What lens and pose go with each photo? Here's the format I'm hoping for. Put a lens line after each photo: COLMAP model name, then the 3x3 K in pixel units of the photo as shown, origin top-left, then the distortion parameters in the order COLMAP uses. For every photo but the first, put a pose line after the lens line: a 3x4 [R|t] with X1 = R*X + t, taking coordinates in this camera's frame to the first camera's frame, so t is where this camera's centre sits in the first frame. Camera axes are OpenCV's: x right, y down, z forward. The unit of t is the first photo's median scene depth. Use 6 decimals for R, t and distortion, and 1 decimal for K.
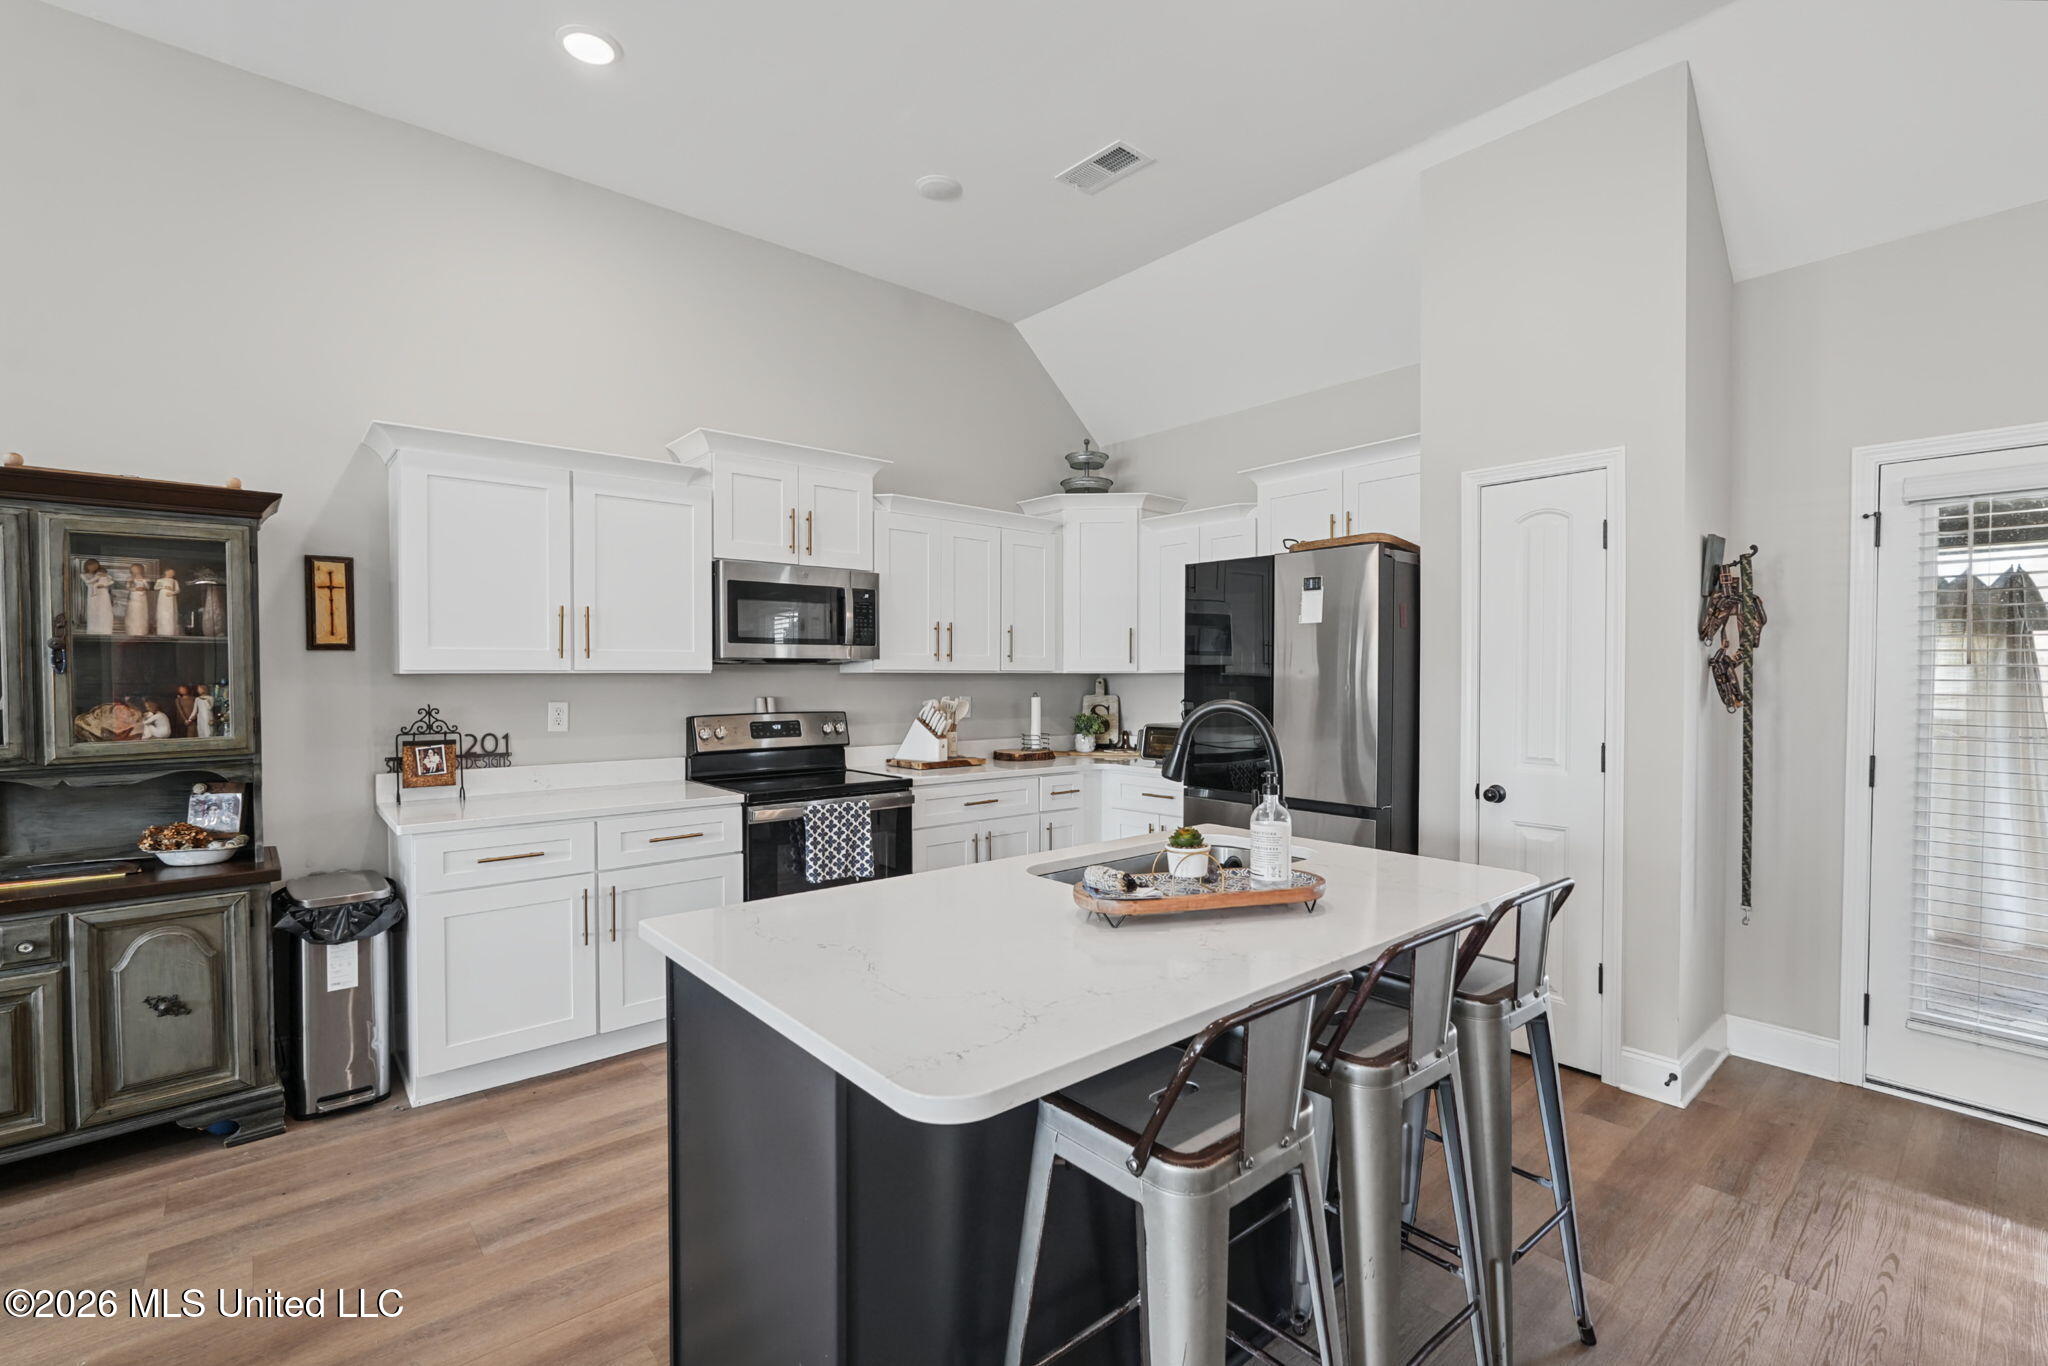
lens RADIAL K [[901.4, 0, 1012.8], [0, 901.4, 685.1], [0, 0, 1]] dist [-0.016243, 0.007975]
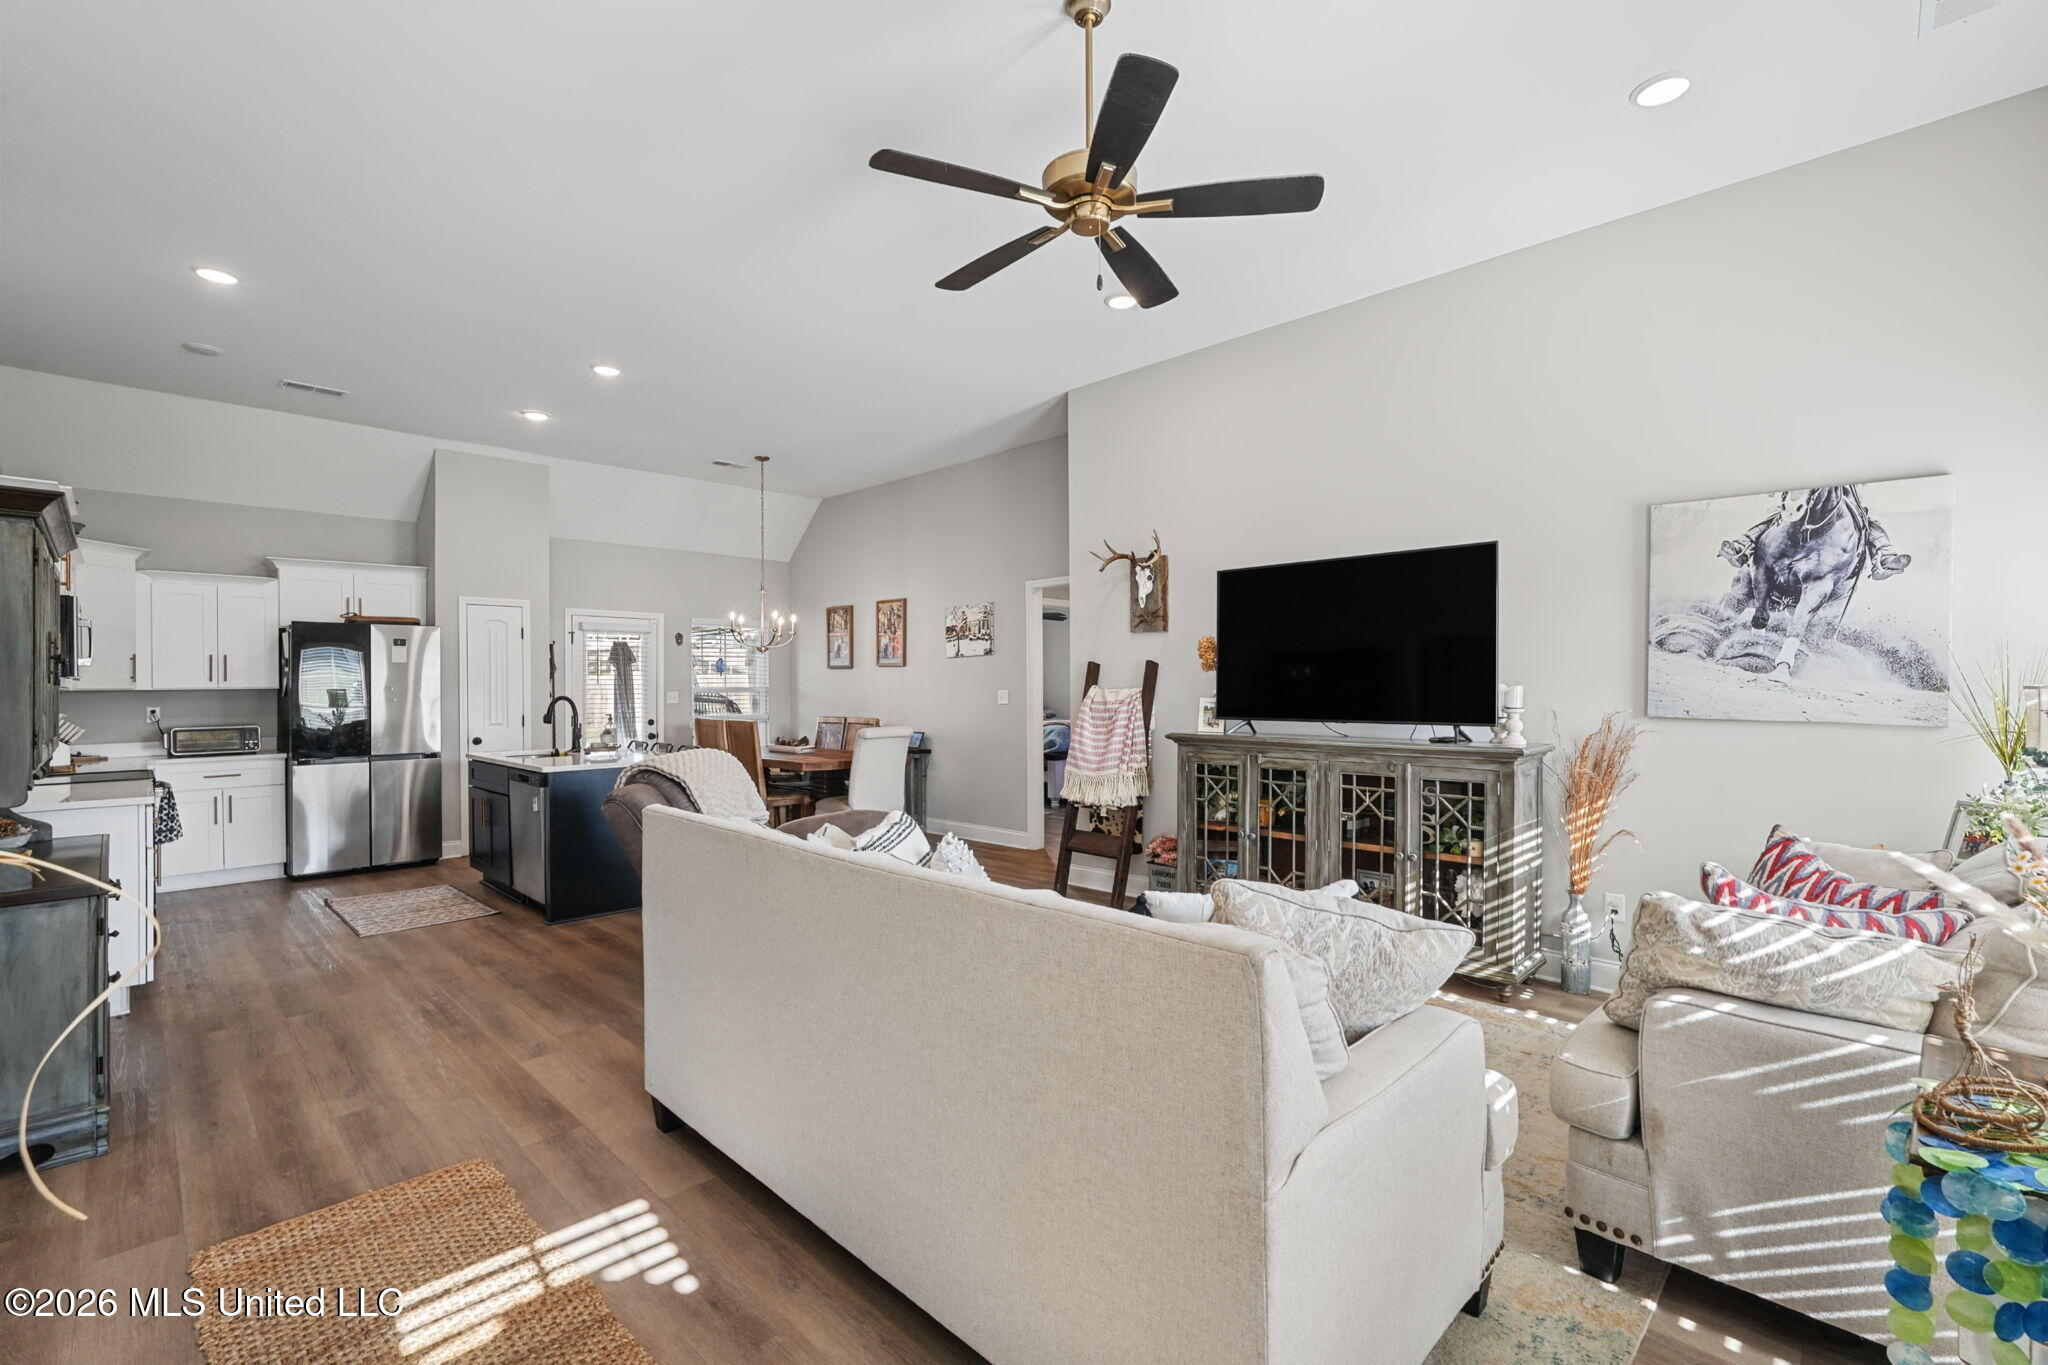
lens RADIAL K [[901.4, 0, 1045.6], [0, 901.4, 686.9], [0, 0, 1]] dist [-0.016243, 0.007975]
pose [[-0.101537, -0.001777, 0.994830, -1.860851], [0.022525, 0.999738, 0.004084, 0.008223], [-0.994577, 0.022823, -0.101471, -0.207955]]
